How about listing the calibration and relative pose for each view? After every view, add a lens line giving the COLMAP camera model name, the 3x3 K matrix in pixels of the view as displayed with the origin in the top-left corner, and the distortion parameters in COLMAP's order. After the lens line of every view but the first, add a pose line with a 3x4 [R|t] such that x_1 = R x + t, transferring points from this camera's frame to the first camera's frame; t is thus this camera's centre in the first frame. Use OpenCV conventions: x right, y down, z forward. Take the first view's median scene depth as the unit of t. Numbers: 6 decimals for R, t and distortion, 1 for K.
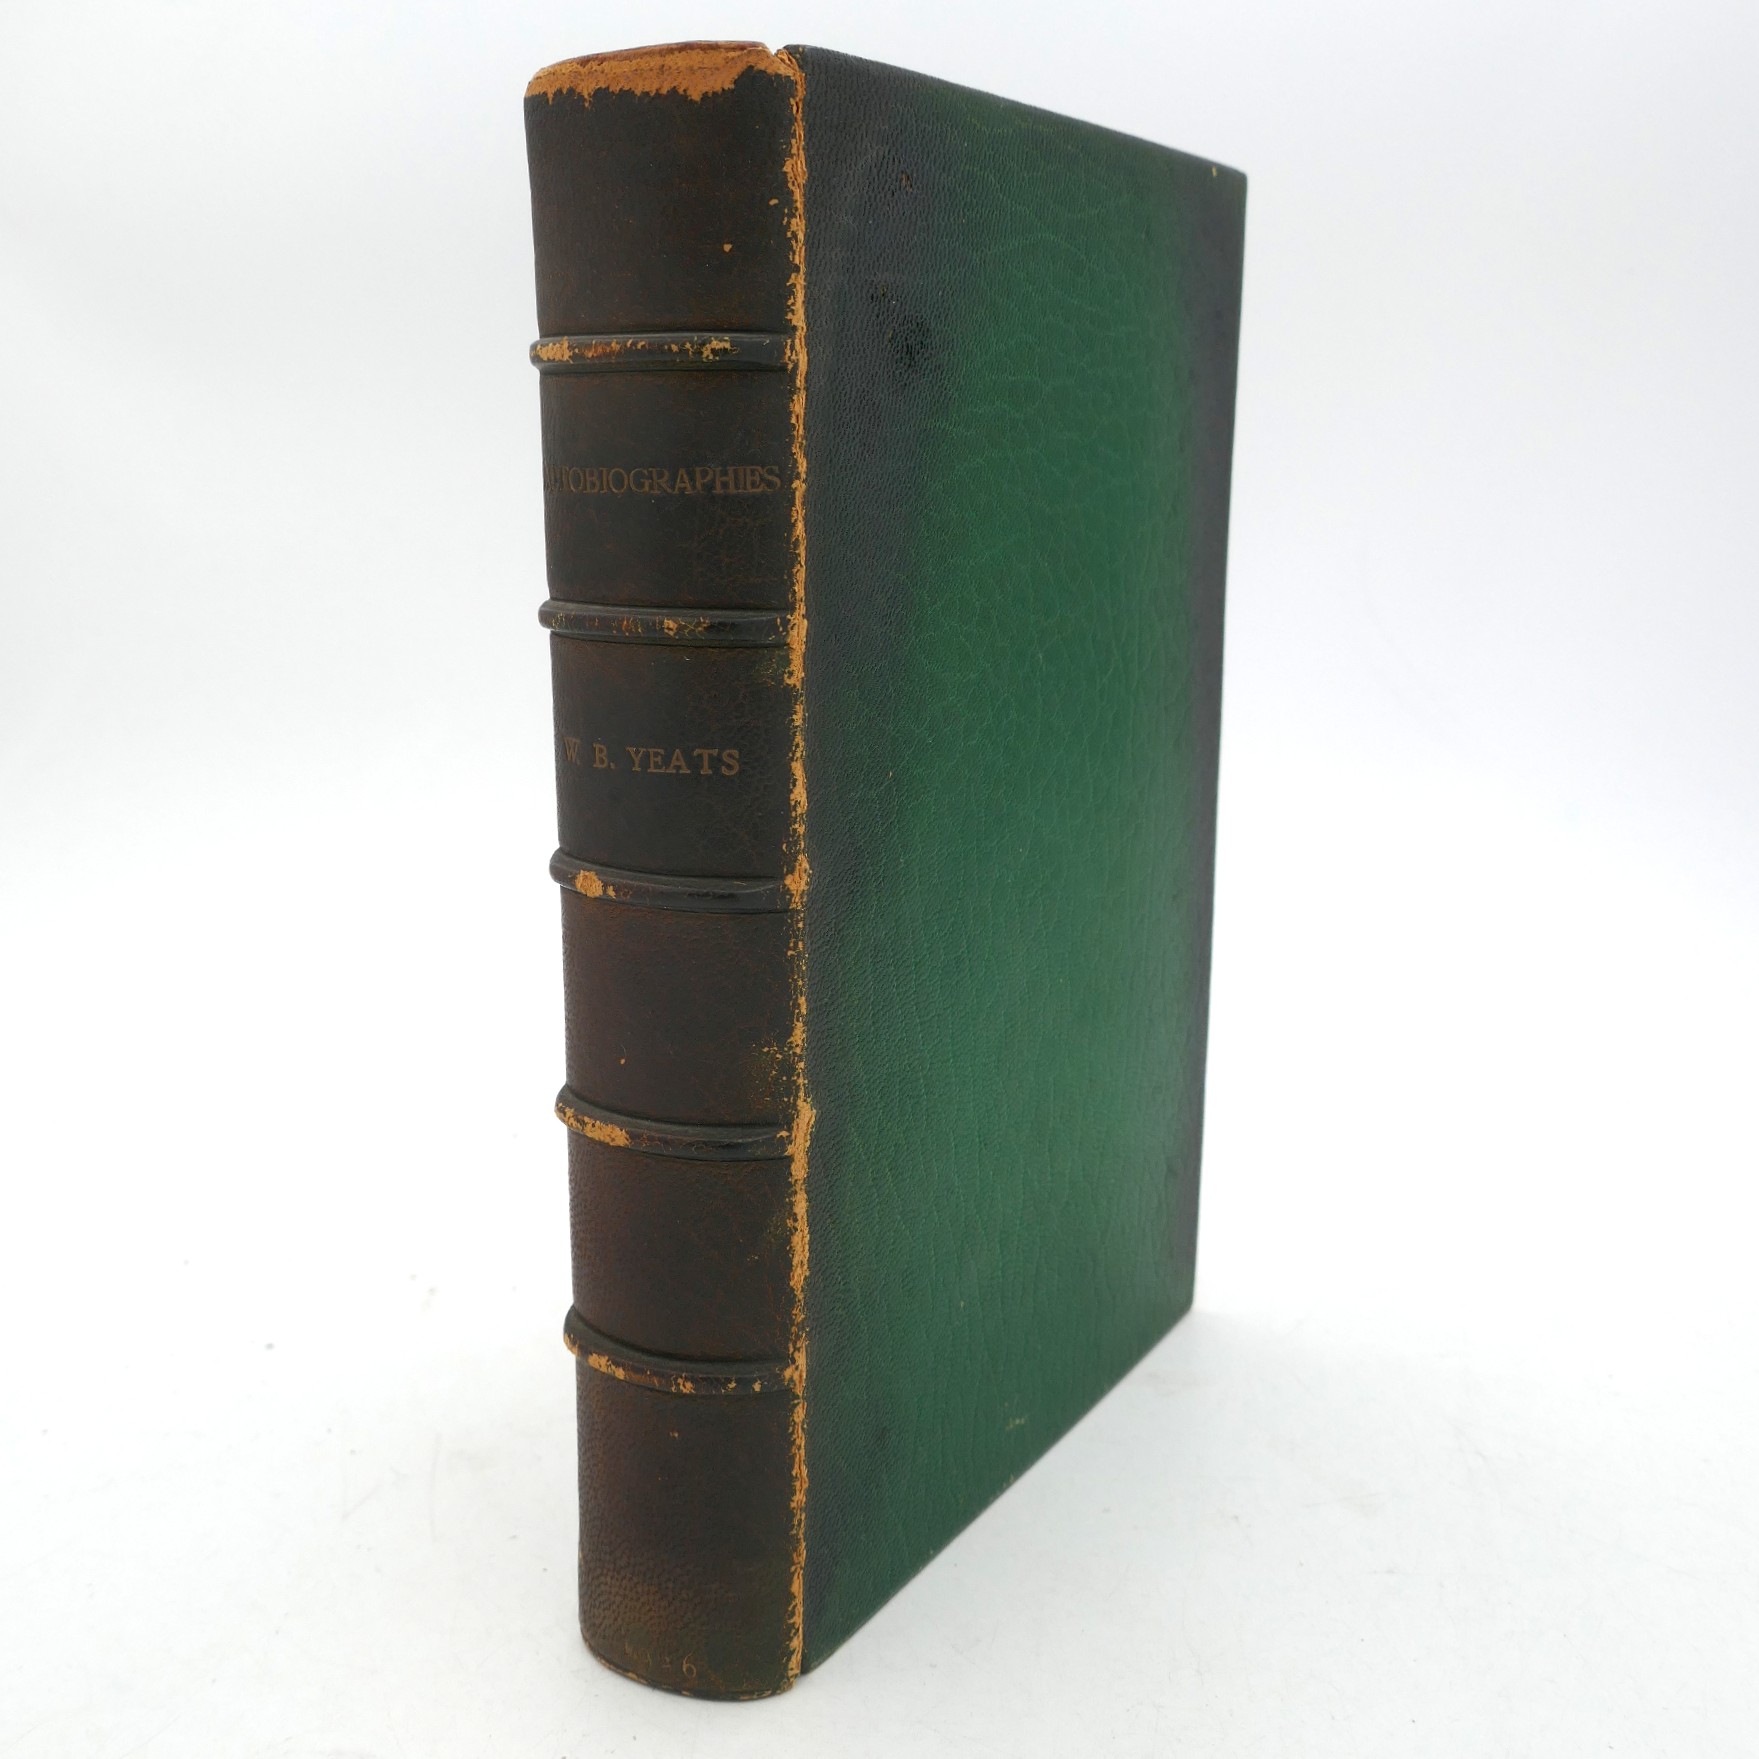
lens RADIAL K [[2191.0, 0, 879.2], [0, 2191.0, 881.1], [0, 0, 1]] dist [-0.085261, 0.000000]
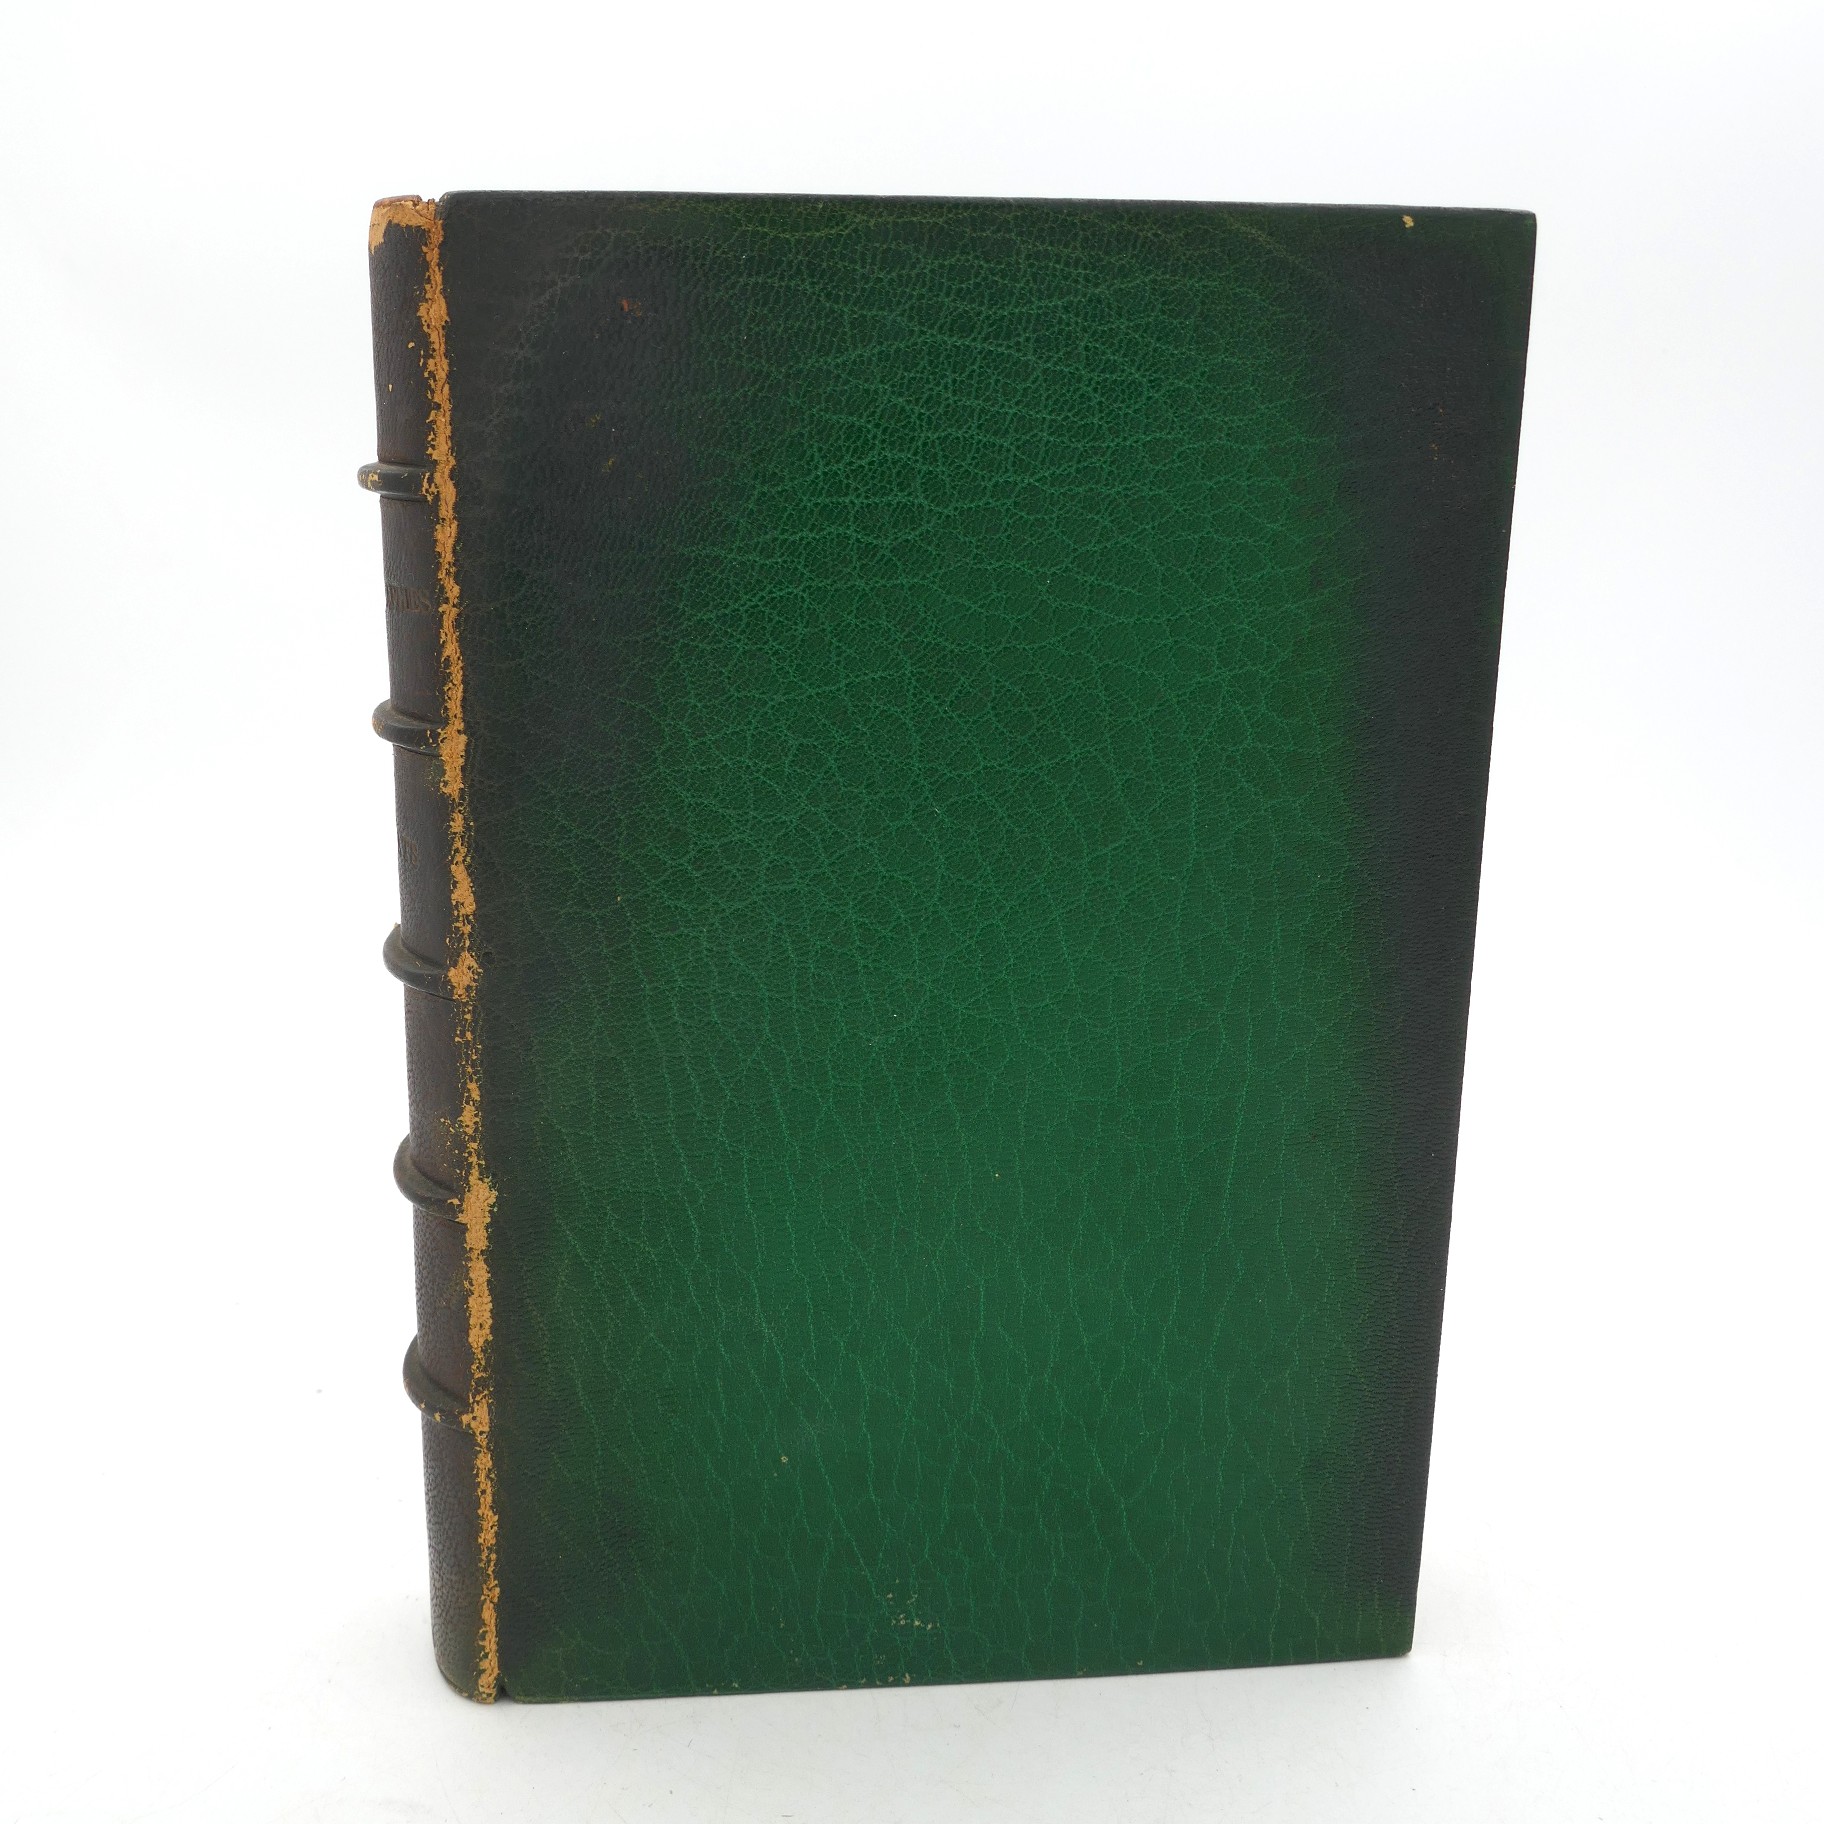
lens RADIAL K [[2272.0, 0, 911.5], [0, 2272.0, 910.0], [0, 0, 1]] dist [-0.085261, 0.000000]
pose [[0.569950, 0.209561, -0.794507, 0.970595], [-0.172550, 0.975895, 0.133623, -0.219338], [0.803358, 0.060934, 0.592371, 0.529573]]
